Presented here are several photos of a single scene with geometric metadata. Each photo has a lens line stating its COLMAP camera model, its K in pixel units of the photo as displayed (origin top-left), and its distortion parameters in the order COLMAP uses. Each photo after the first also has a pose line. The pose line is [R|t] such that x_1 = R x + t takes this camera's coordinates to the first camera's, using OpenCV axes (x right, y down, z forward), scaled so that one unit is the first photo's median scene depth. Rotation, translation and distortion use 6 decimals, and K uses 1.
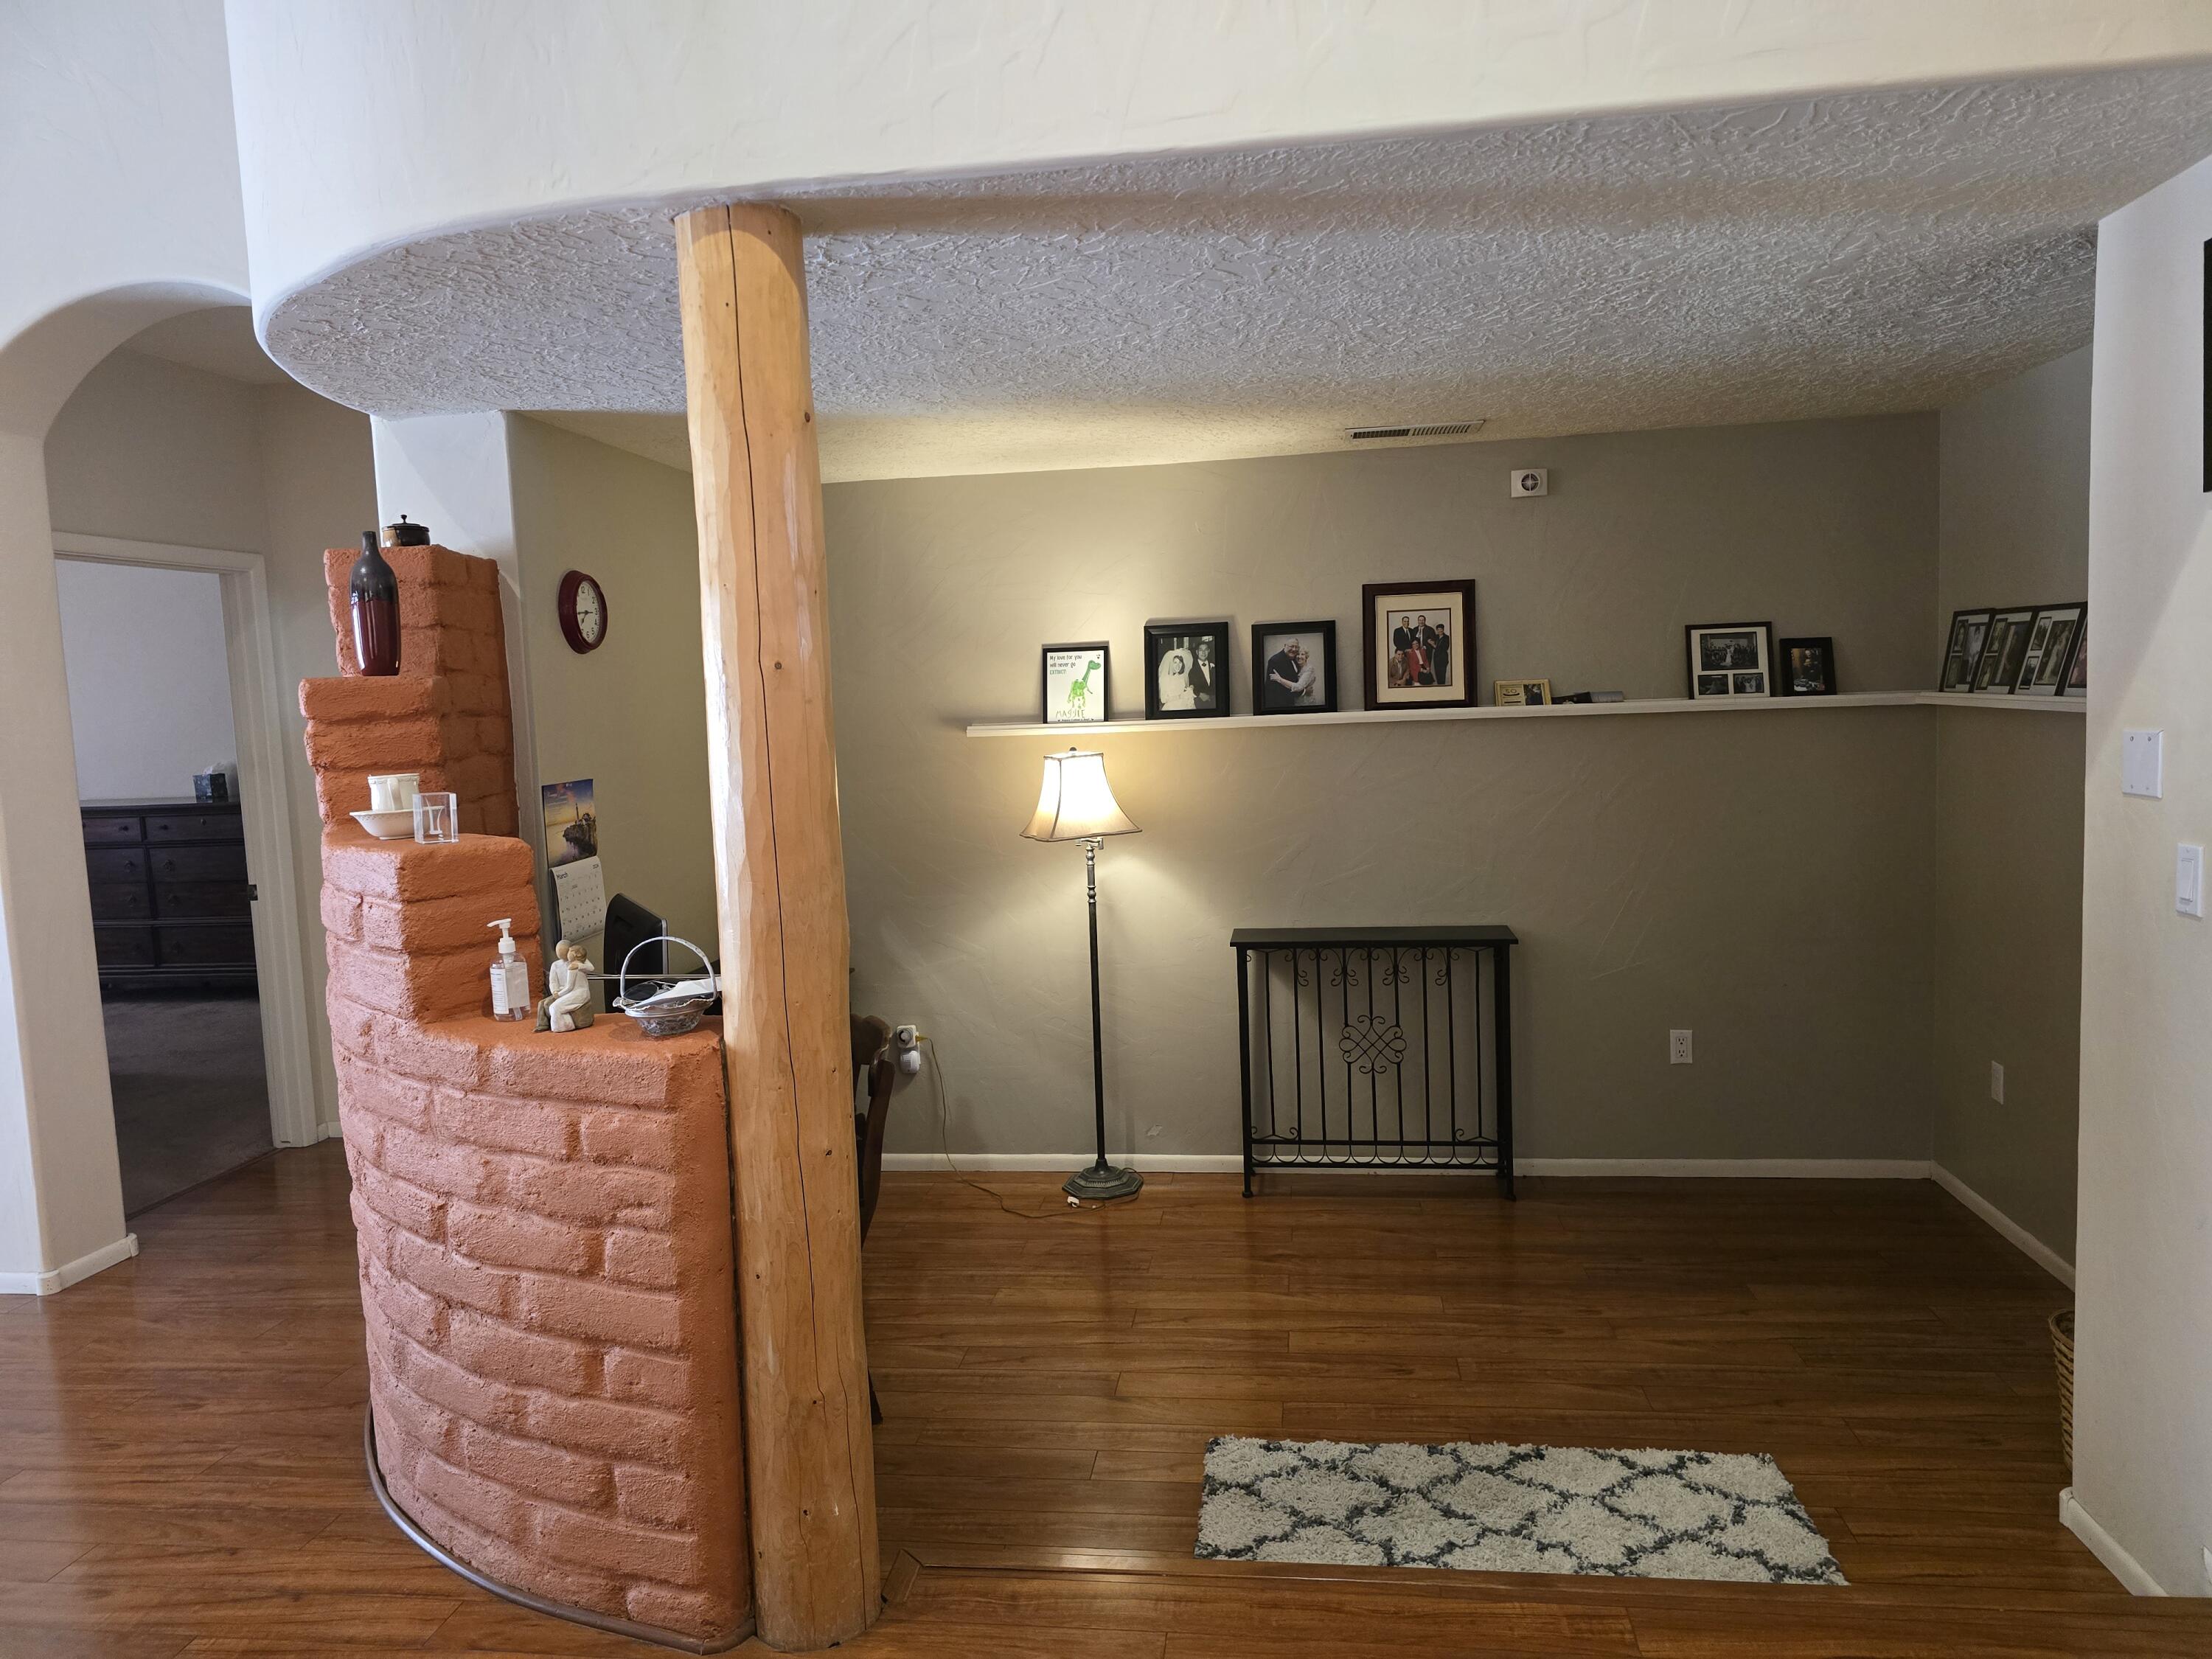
lens RADIAL K [[1501.2, 0, 1113.9], [0, 1501.2, 837.5], [0, 0, 1]] dist [0.091457, -0.075323]
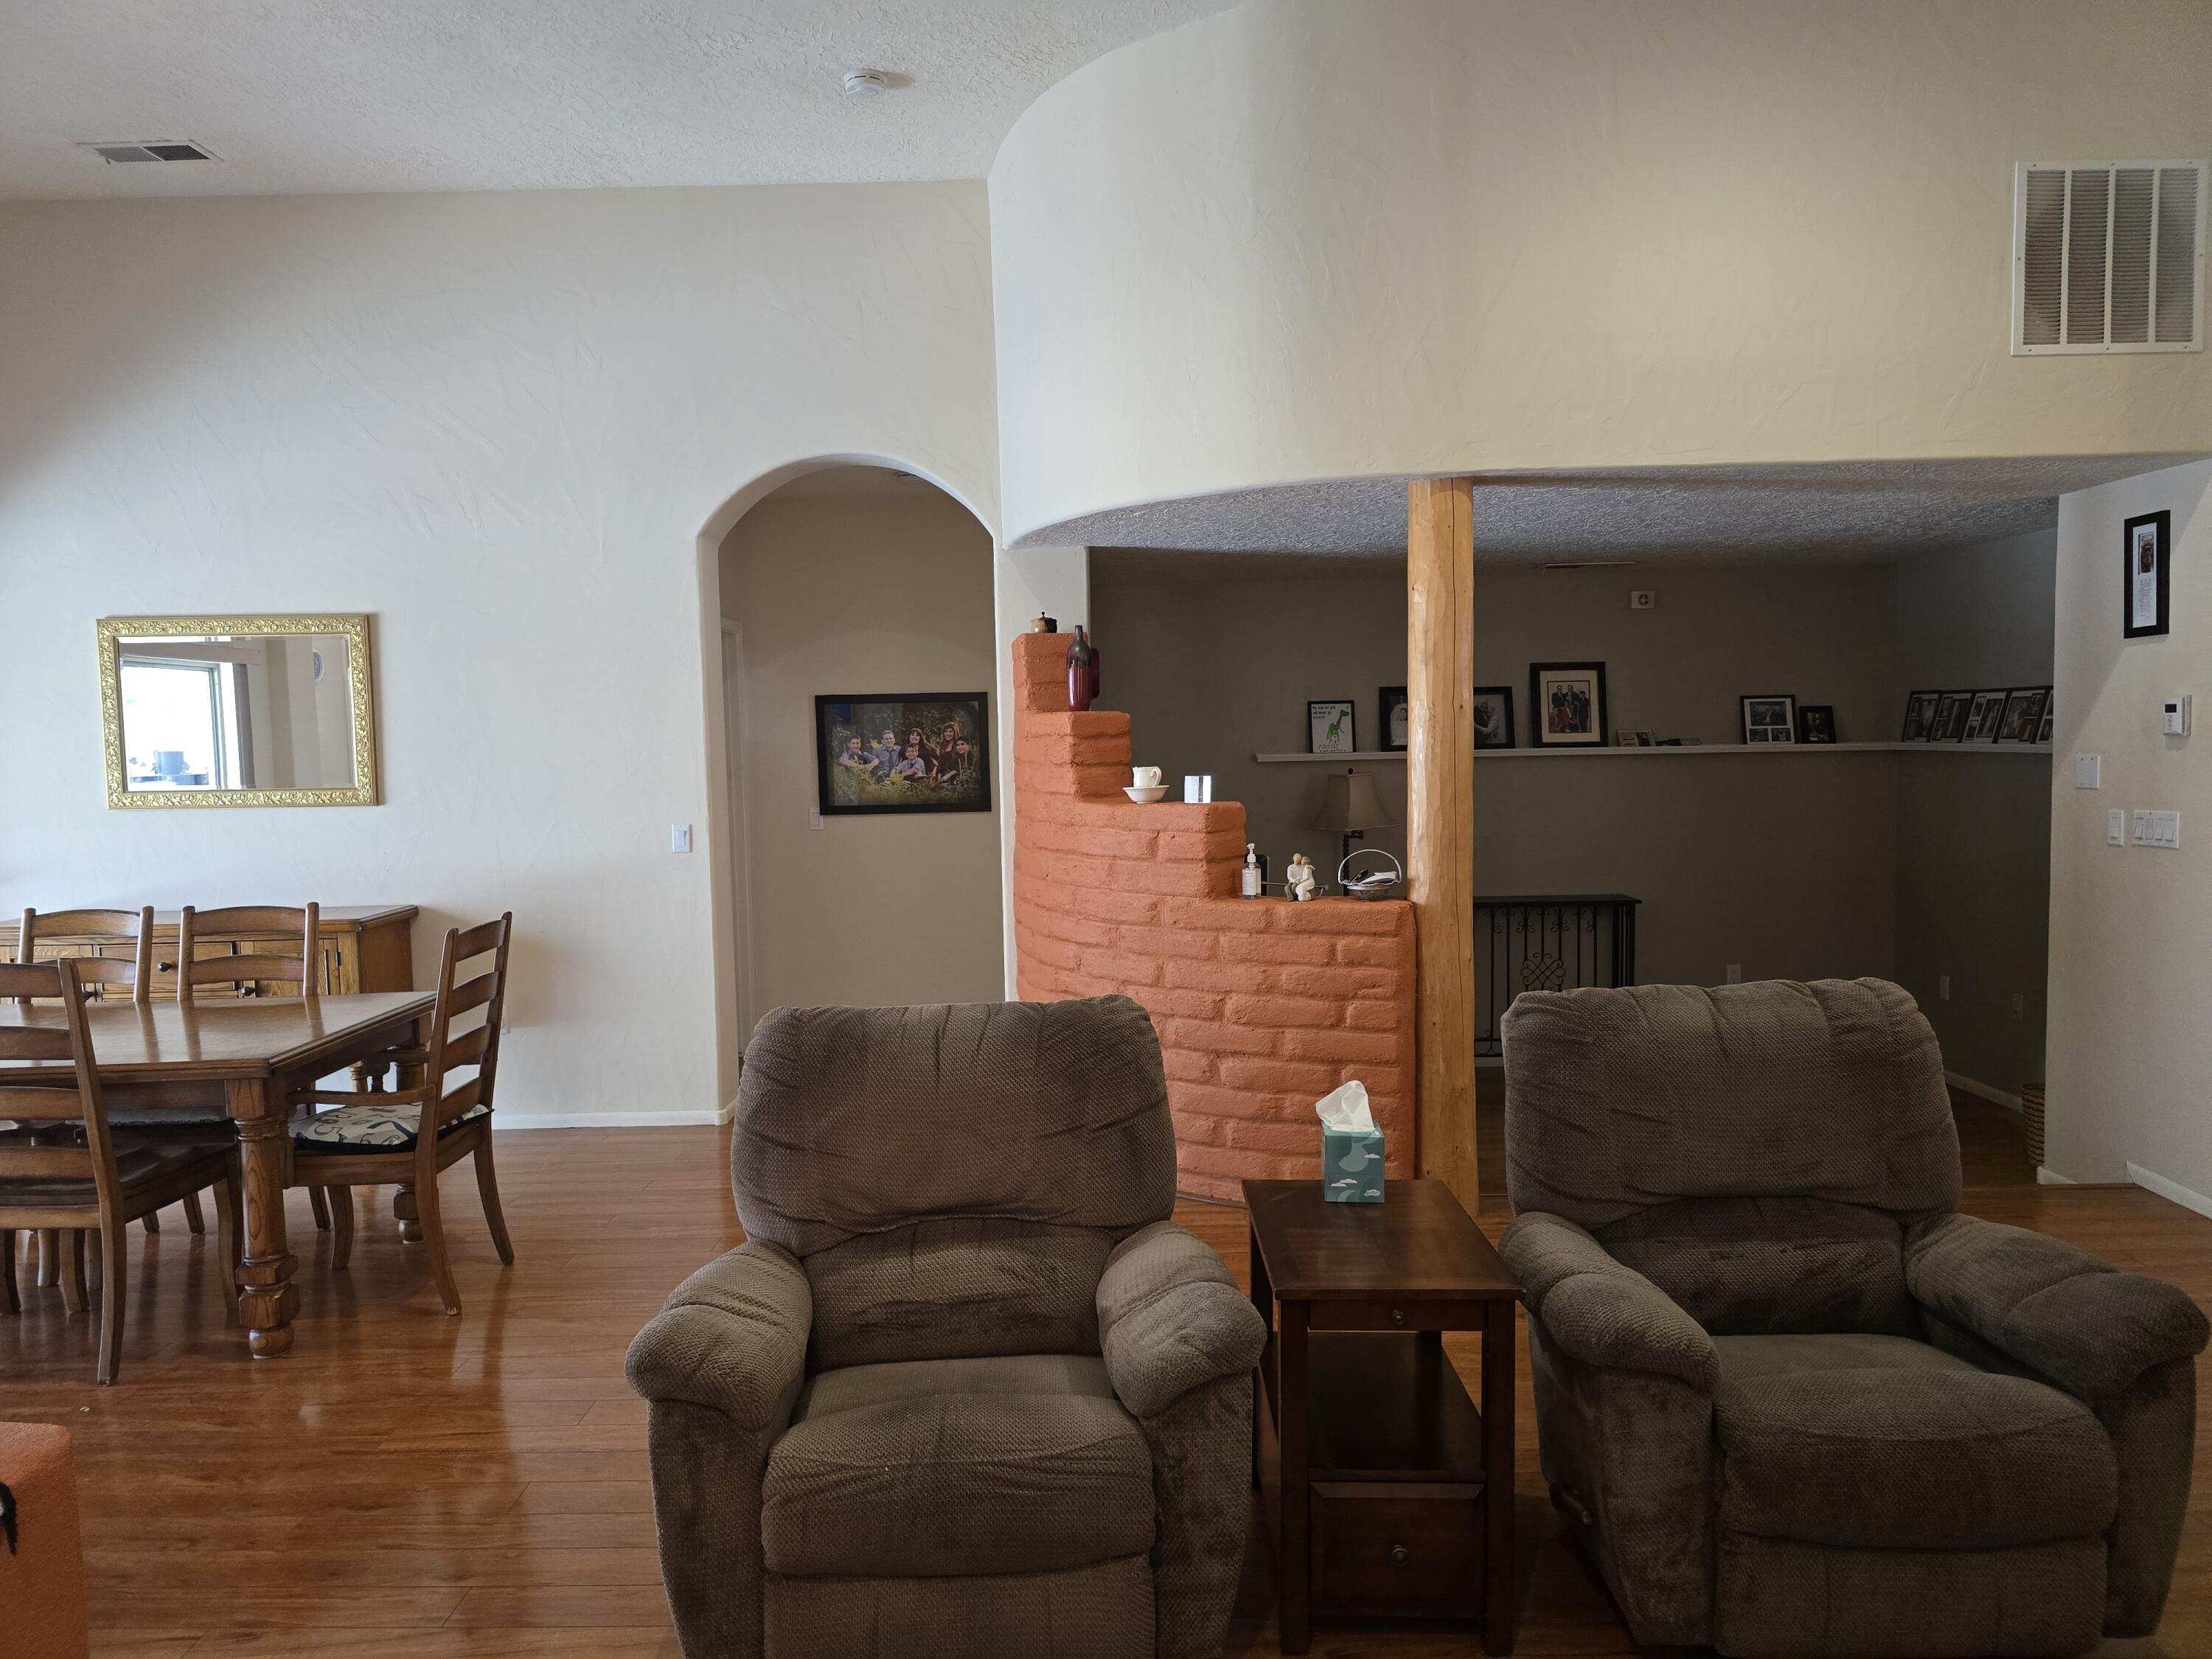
lens RADIAL K [[1487.8, 0, 1105.6], [0, 1487.8, 840.2], [0, 0, 1]] dist [0.080124, -0.076190]
pose [[0.992796, 0.011340, 0.119281, -0.526282], [-0.007173, 0.999351, -0.035303, 0.075924], [-0.119604, 0.034193, 0.992233, -0.502554]]
